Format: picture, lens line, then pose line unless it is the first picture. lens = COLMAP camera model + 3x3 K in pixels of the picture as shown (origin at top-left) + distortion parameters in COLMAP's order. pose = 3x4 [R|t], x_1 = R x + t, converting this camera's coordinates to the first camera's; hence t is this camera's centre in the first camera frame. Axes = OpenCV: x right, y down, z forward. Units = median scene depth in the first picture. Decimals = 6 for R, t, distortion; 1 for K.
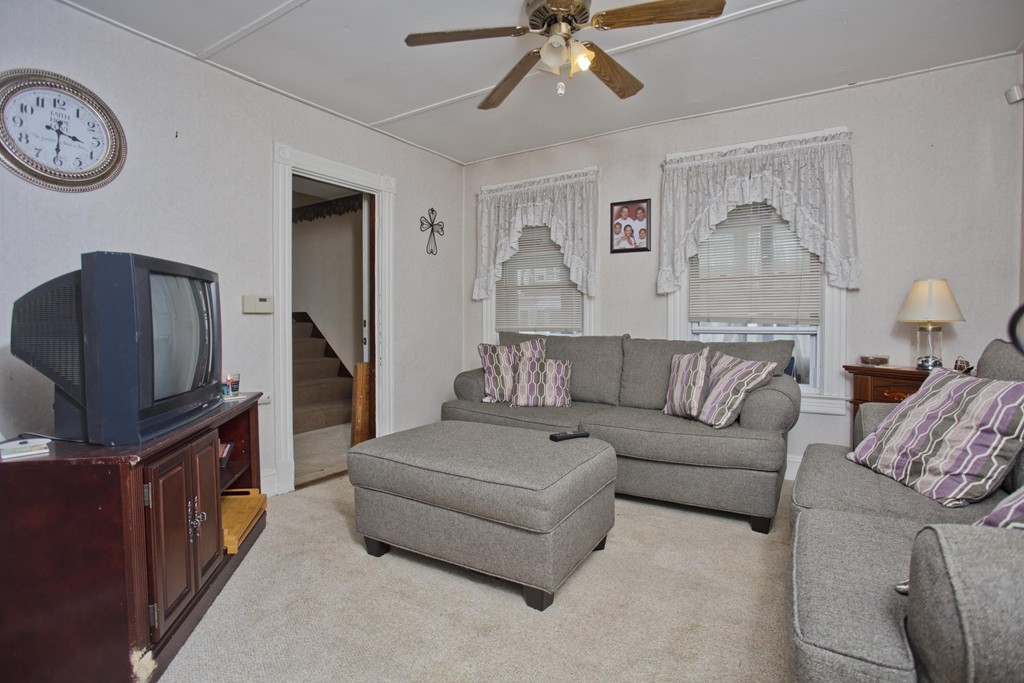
lens RADIAL K [[497.4, 0, 512.2], [0, 497.4, 333.0], [0, 0, 1]] dist [-0.079210, 0.036368]
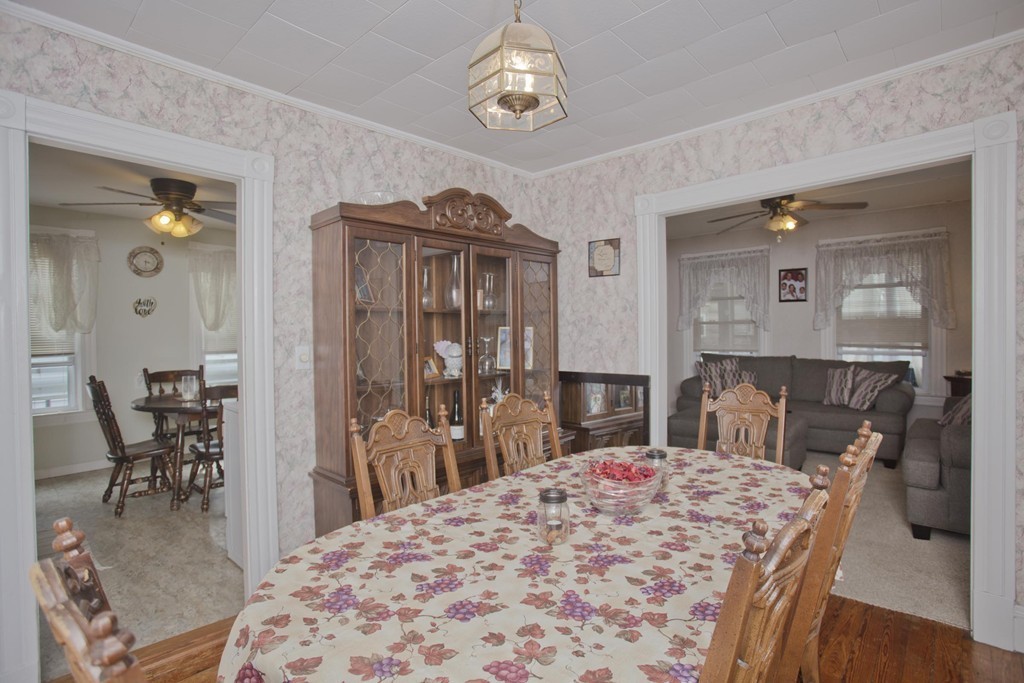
lens RADIAL K [[497.4, 0, 512.2], [0, 497.4, 333.0], [0, 0, 1]] dist [-0.079210, 0.036368]
pose [[0.983948, -0.009604, -0.178197, -0.389066], [0.008510, 0.999940, -0.006901, -0.067747], [0.178253, 0.005274, 0.983971, -0.716619]]
